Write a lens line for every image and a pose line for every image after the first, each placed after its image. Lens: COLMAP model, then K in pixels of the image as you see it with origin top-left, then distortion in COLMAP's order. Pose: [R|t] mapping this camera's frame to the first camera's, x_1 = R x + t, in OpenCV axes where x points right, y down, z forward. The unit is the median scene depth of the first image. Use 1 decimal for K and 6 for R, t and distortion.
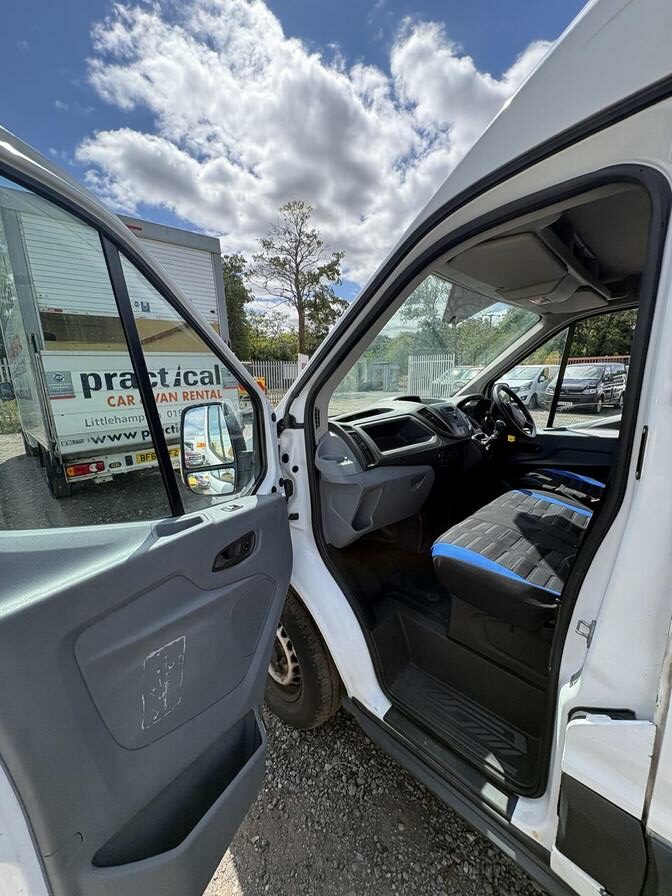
lens RADIAL K [[360.4, 0, 335.4], [0, 360.4, 446.6], [0, 0, 1]] dist [0.001185, 0.000972]
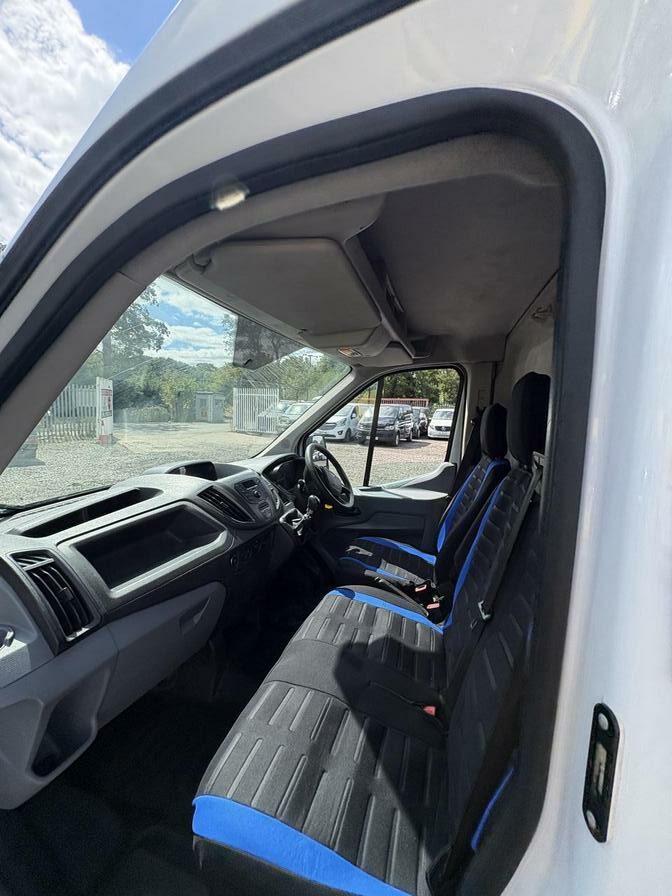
lens RADIAL K [[361.2, 0, 335.3], [0, 361.2, 446.5], [0, 0, 1]] dist [-0.007536, 0.000110]
pose [[0.894229, -0.007964, 0.447539, 0.134188], [0.045513, 0.996278, -0.073210, -0.107006], [-0.445290, 0.085835, 0.891263, 0.245305]]
